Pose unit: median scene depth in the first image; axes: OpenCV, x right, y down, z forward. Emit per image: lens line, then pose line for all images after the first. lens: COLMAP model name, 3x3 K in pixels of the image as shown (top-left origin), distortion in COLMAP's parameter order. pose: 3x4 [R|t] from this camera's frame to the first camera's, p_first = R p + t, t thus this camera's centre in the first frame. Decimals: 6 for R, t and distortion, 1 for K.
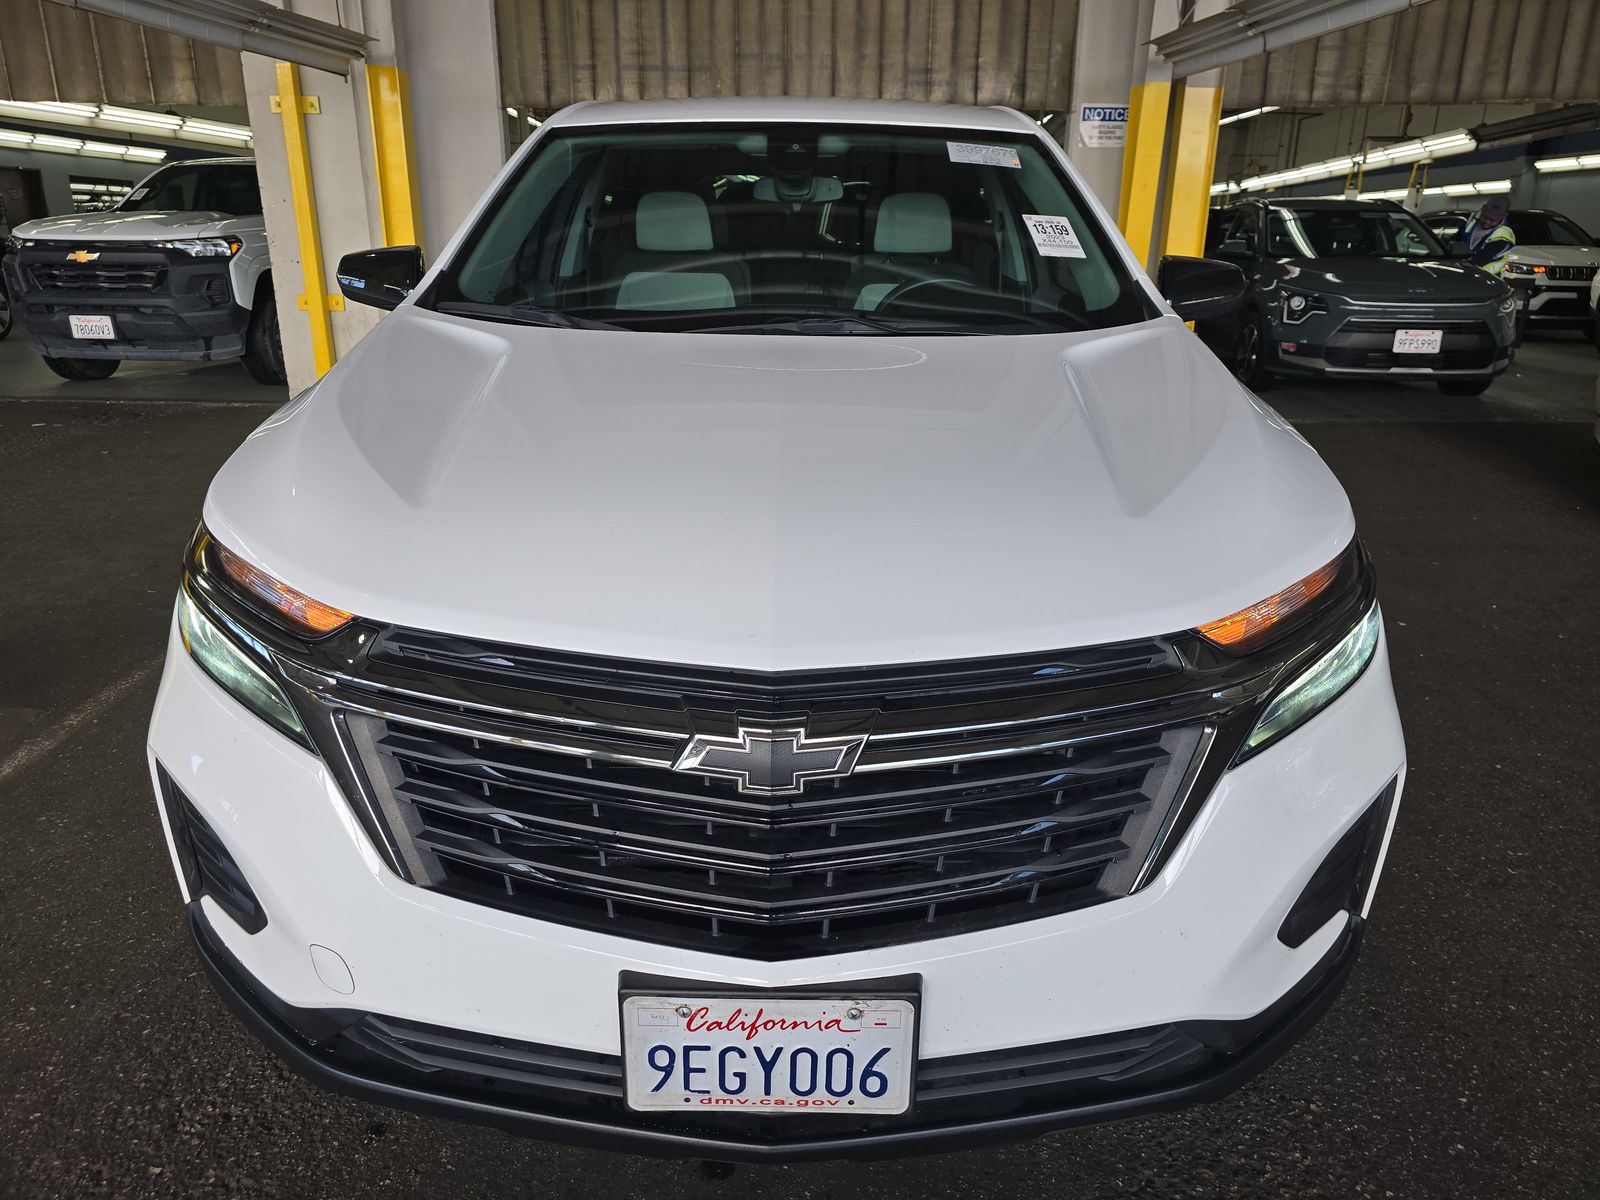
lens RADIAL K [[1081.7, 0, 803.0], [0, 1081.7, 600.8], [0, 0, 1]] dist [0.035386, -0.011271]
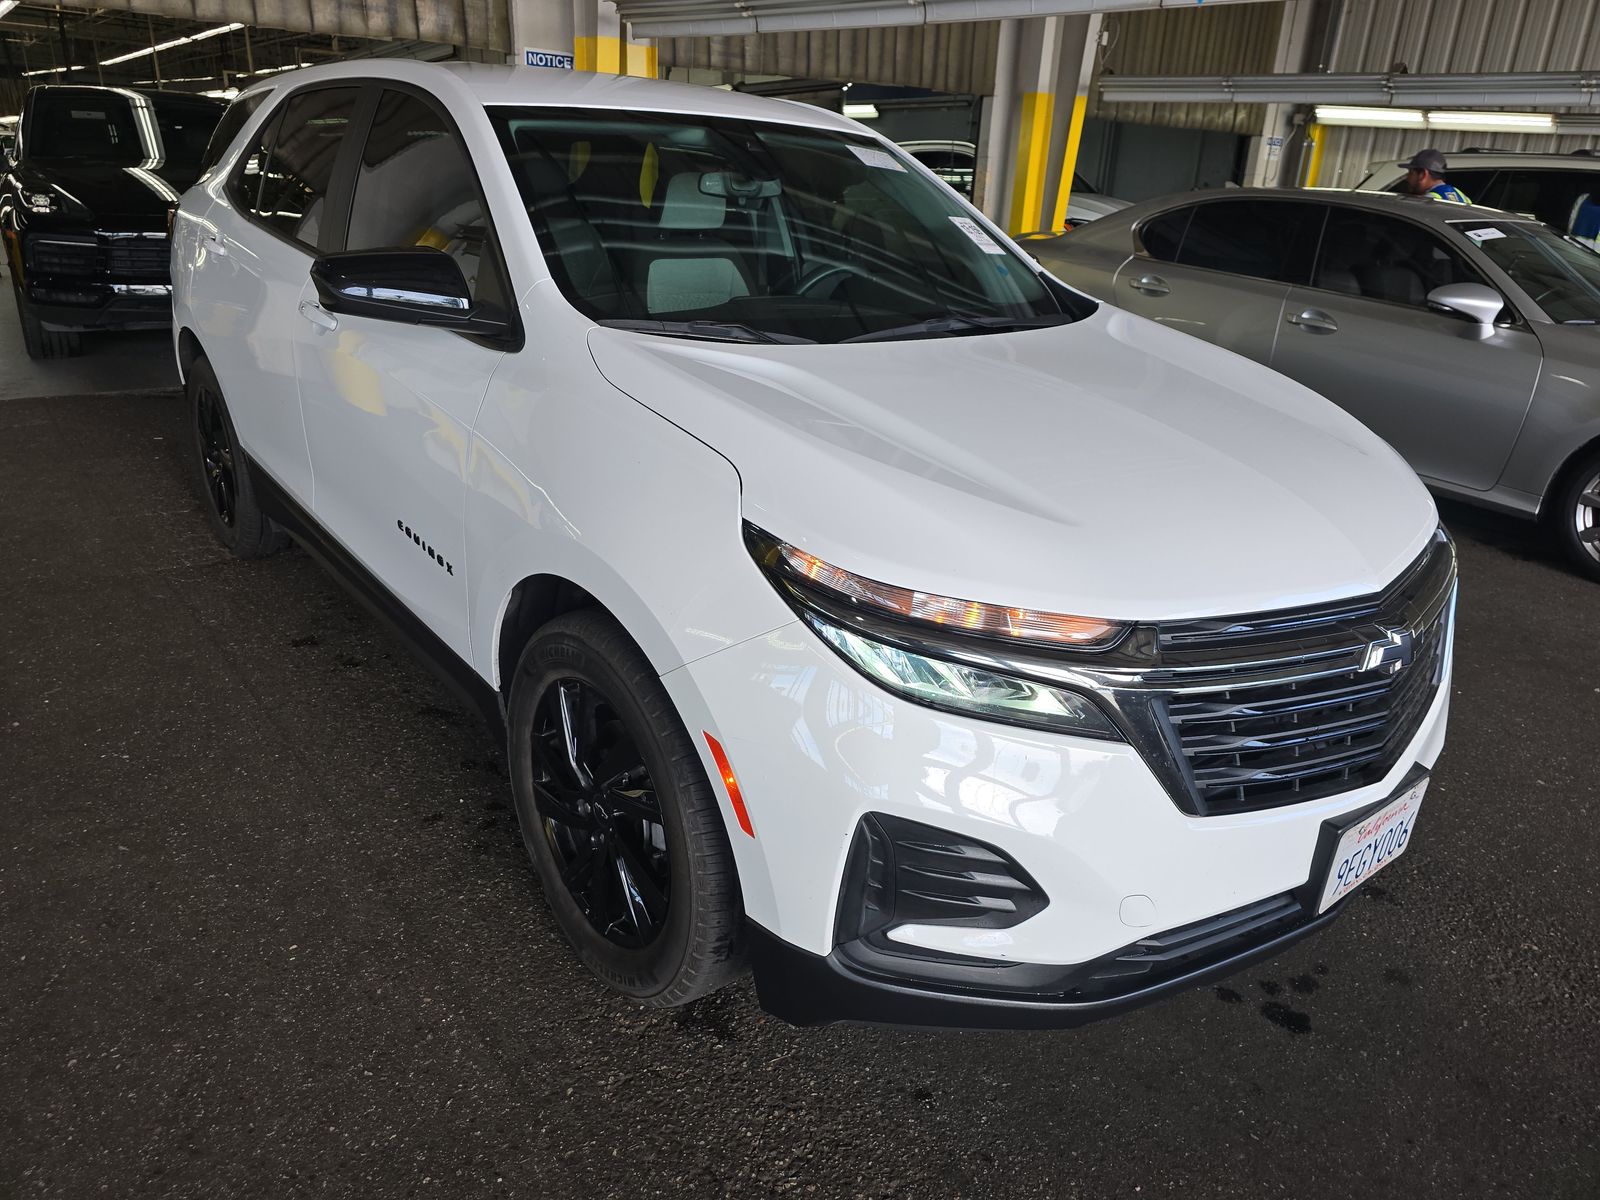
lens RADIAL K [[1081.7, 0, 796.8], [0, 1081.7, 598.2], [0, 0, 1]] dist [0.035386, -0.011271]
pose [[0.778956, -0.210380, 0.590734, -0.253528], [0.171061, 0.977604, 0.122592, -0.040085], [-0.603295, 0.005557, 0.797499, 0.048807]]
